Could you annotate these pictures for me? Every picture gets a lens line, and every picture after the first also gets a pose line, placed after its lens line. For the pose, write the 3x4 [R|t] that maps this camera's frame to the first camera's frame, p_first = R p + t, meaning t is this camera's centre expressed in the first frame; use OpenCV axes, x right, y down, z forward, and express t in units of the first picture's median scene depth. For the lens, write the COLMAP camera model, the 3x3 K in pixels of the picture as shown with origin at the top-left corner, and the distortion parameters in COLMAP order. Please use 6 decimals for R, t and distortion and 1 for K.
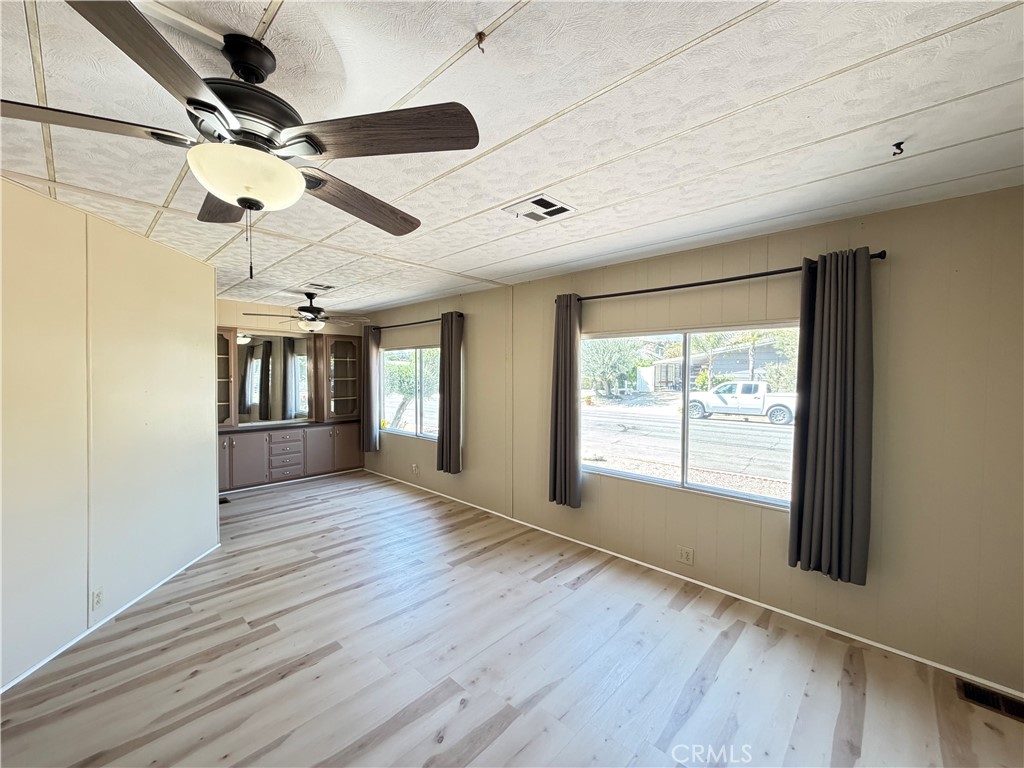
lens RADIAL K [[409.5, 0, 510.7], [0, 409.5, 383.4], [0, 0, 1]] dist [0.001020, 0.000096]
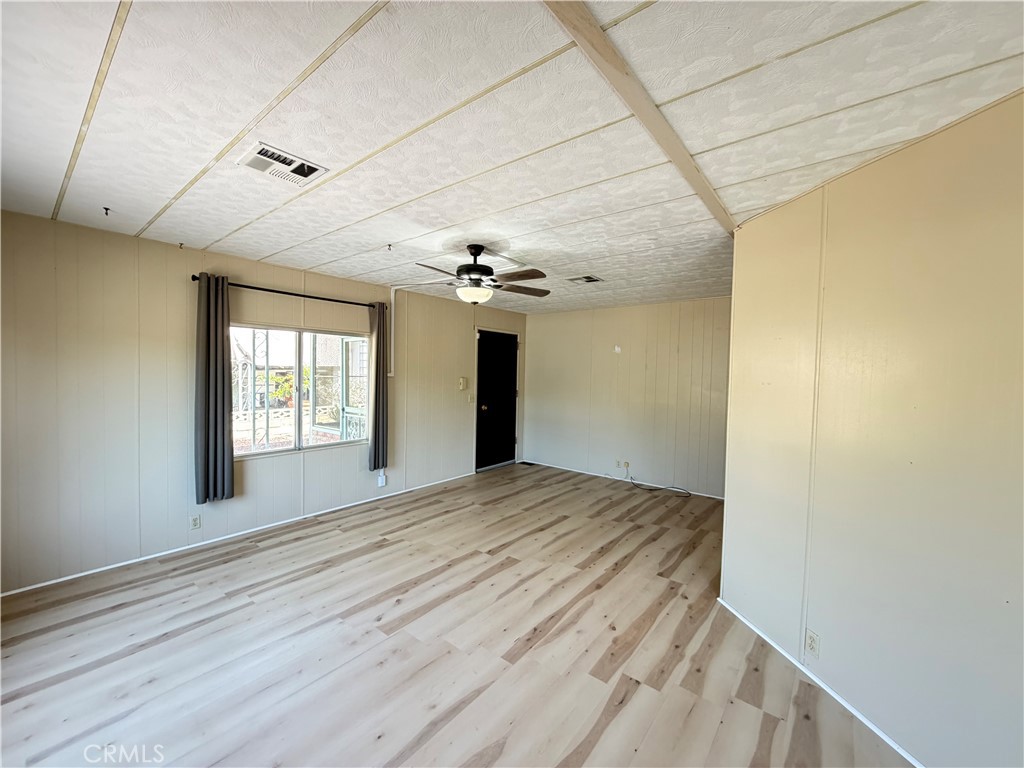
lens RADIAL K [[409.5, 0, 513.0], [0, 409.5, 385.2], [0, 0, 1]] dist [0.001020, 0.000096]
pose [[-0.997153, -0.023616, -0.071606, -0.373498], [-0.027617, 0.998082, 0.055405, -0.030508], [0.070160, 0.057224, -0.995893, 1.992622]]
